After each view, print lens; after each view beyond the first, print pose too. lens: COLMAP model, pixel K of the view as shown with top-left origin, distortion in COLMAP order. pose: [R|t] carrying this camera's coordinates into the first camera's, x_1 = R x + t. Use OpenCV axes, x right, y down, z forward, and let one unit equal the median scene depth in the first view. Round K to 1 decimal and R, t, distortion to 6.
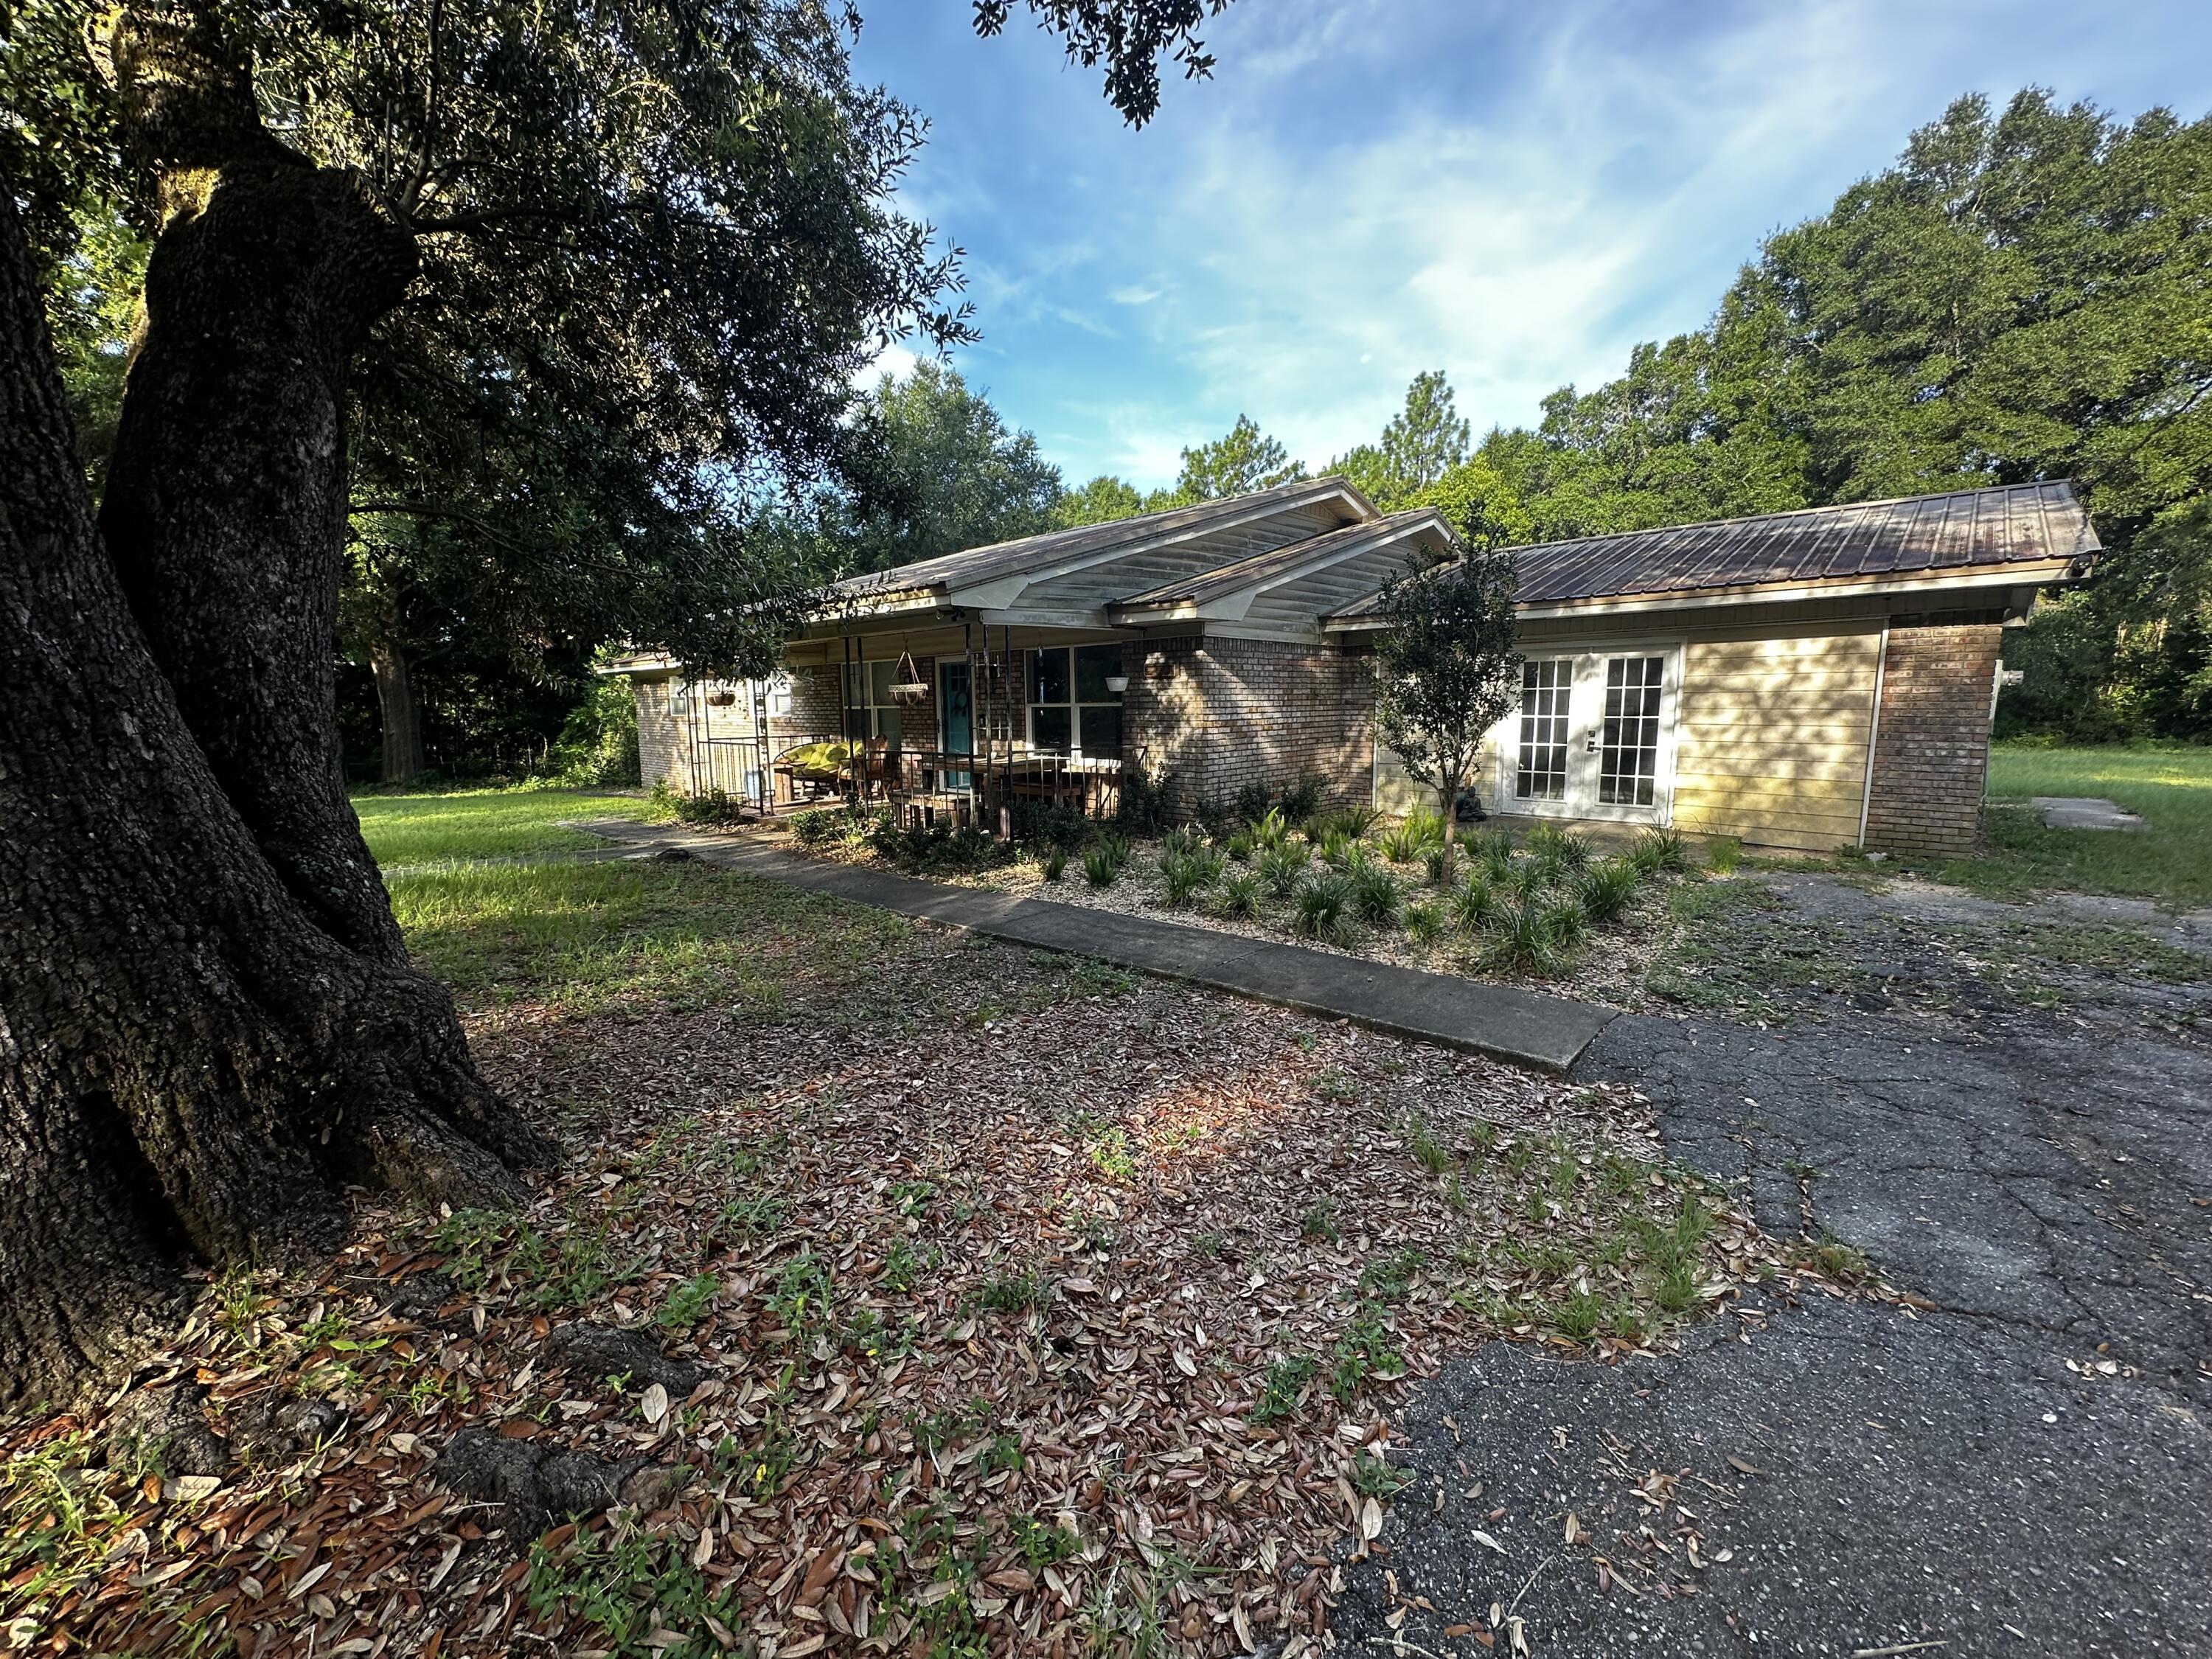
lens RADIAL K [[875.2, 0, 1094.6], [0, 875.2, 832.1], [0, 0, 1]] dist [-0.003043, -0.000179]
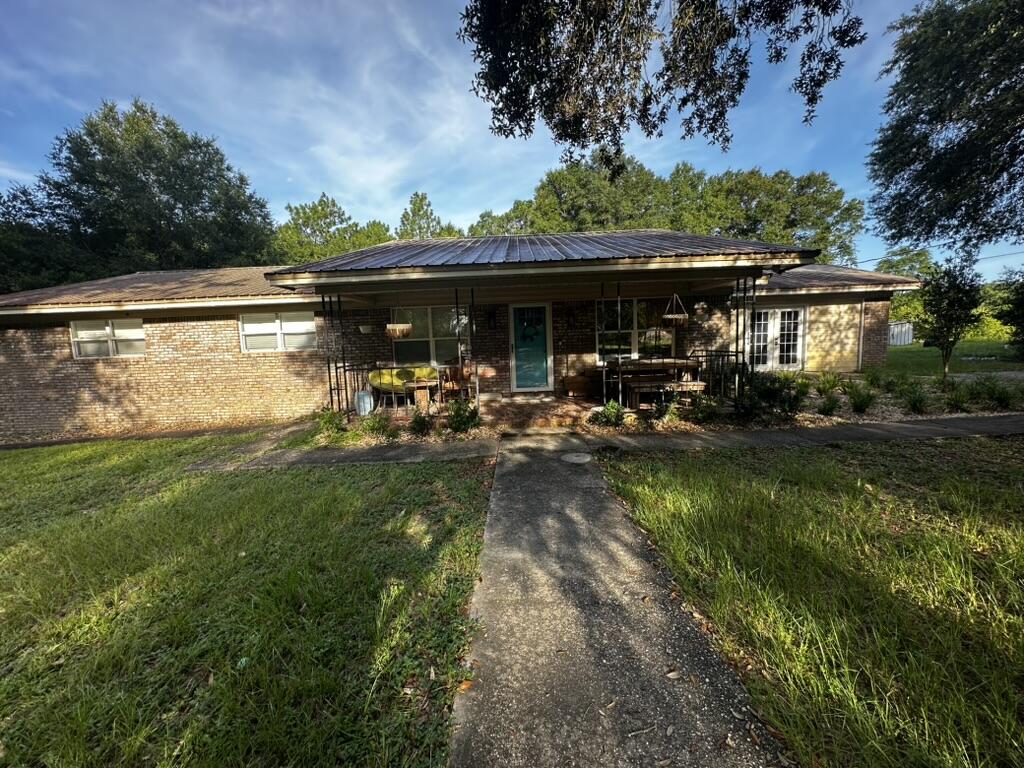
lens RADIAL K [[405.2, 0, 506.7], [0, 405.2, 385.2], [0, 0, 1]] dist [-0.003043, -0.000179]
pose [[0.738369, -0.093913, 0.667826, -0.929387], [0.125418, 0.992104, 0.000848, -0.081611], [-0.662632, 0.083131, 0.744317, 0.671215]]
